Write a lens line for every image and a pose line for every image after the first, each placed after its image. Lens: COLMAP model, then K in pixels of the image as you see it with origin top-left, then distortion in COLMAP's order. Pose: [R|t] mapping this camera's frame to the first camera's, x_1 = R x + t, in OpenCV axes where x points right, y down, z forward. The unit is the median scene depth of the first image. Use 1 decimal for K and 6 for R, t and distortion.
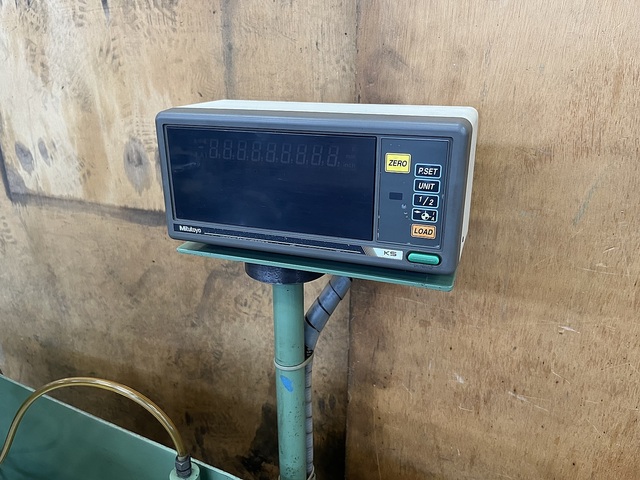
lens RADIAL K [[490.0, 0, 320.9], [0, 490.0, 238.4], [0, 0, 1]] dist [0.055554, -0.096379]
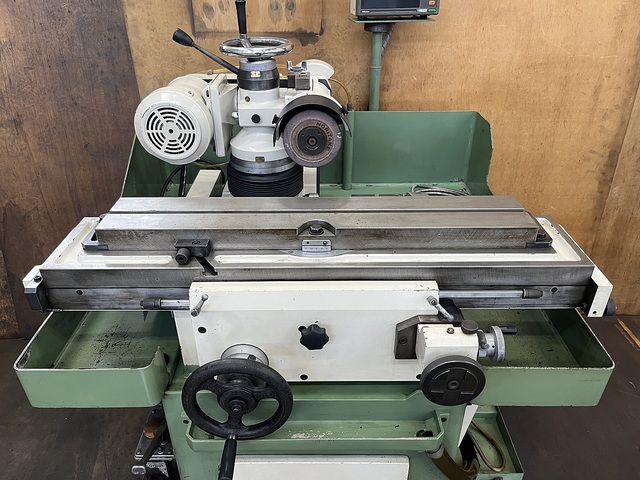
lens RADIAL K [[490.0, 0, 319.1], [0, 490.0, 245.6], [0, 0, 1]] dist [0.055554, -0.096379]
pose [[0.897269, -0.222357, 0.381400, -1.238640], [0.152878, 0.966944, 0.204075, 0.446473], [-0.414170, -0.124803, 0.901603, -1.204364]]
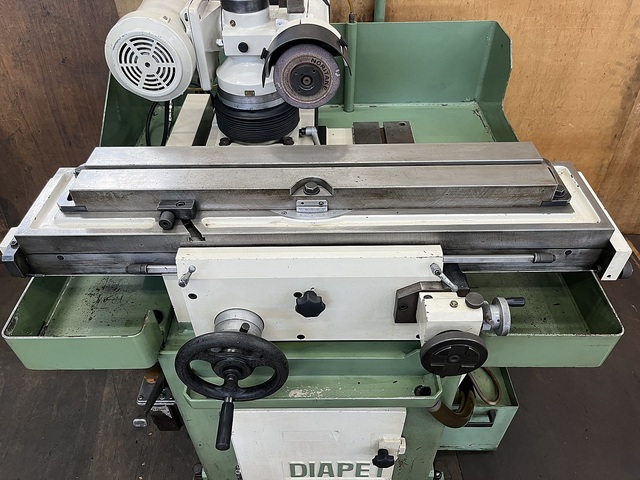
lens RADIAL K [[490.0, 0, 318.5], [0, 490.0, 241.7], [0, 0, 1]] dist [0.055554, -0.096379]
pose [[0.899260, -0.300723, 0.317642, -1.146391], [0.162165, 0.903639, 0.396409, 0.327671], [-0.406243, -0.304964, 0.861373, -1.097679]]
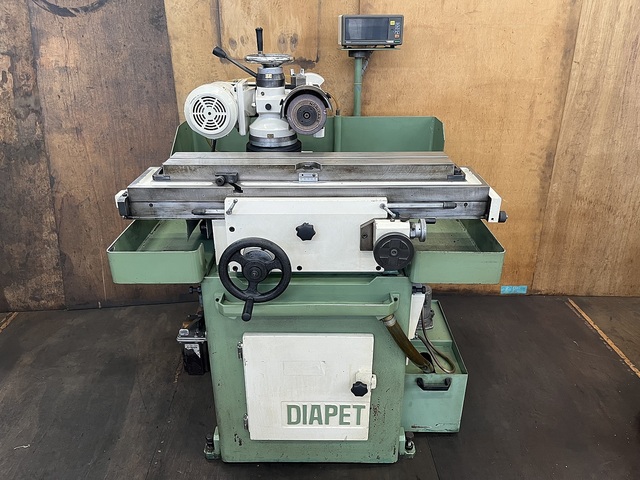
lens RADIAL K [[490.0, 0, 319.3], [0, 490.0, 244.1], [0, 0, 1]] dist [0.055554, -0.096379]
pose [[0.901020, -0.175289, 0.396784, -1.513841], [0.148999, 0.984126, 0.096413, 0.769398], [-0.407385, -0.027749, 0.912835, -1.800753]]
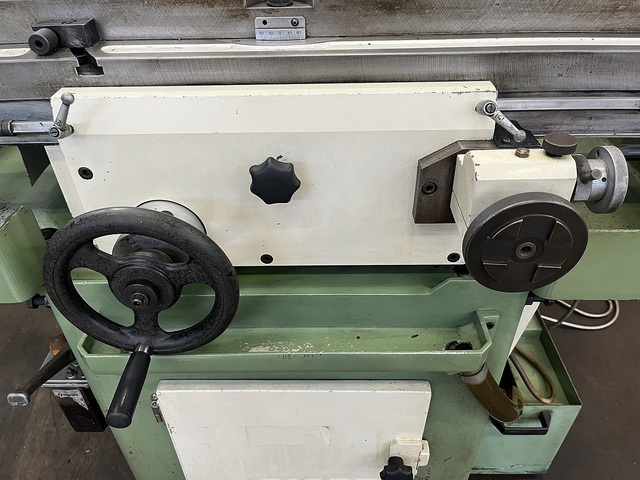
lens RADIAL K [[490.0, 0, 320.0], [0, 490.0, 241.1], [0, 0, 1]] dist [0.055554, -0.096379]
pose [[0.902445, -0.268459, 0.336931, -1.046742], [0.162649, 0.936533, 0.310565, 0.767830], [-0.398921, -0.225466, 0.888835, -0.817646]]
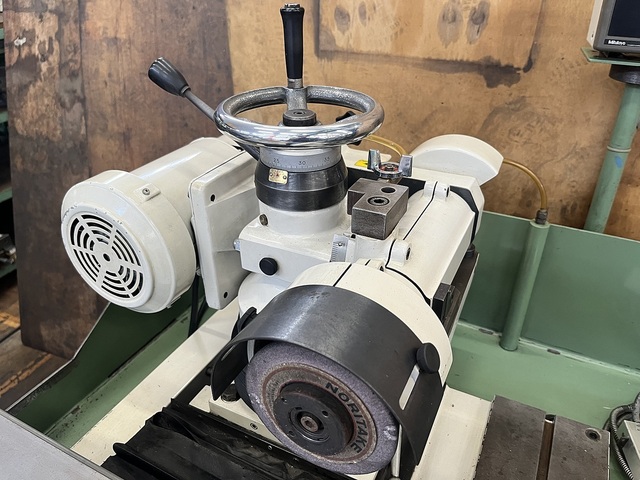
lens RADIAL K [[490.0, 0, 322.3], [0, 490.0, 243.9], [0, 0, 1]] dist [0.055554, -0.096379]
pose [[0.999943, 0.009251, -0.005387, -0.668981], [-0.008176, 0.984797, 0.173517, 0.197090], [0.006910, -0.173463, 0.984816, -0.379935]]
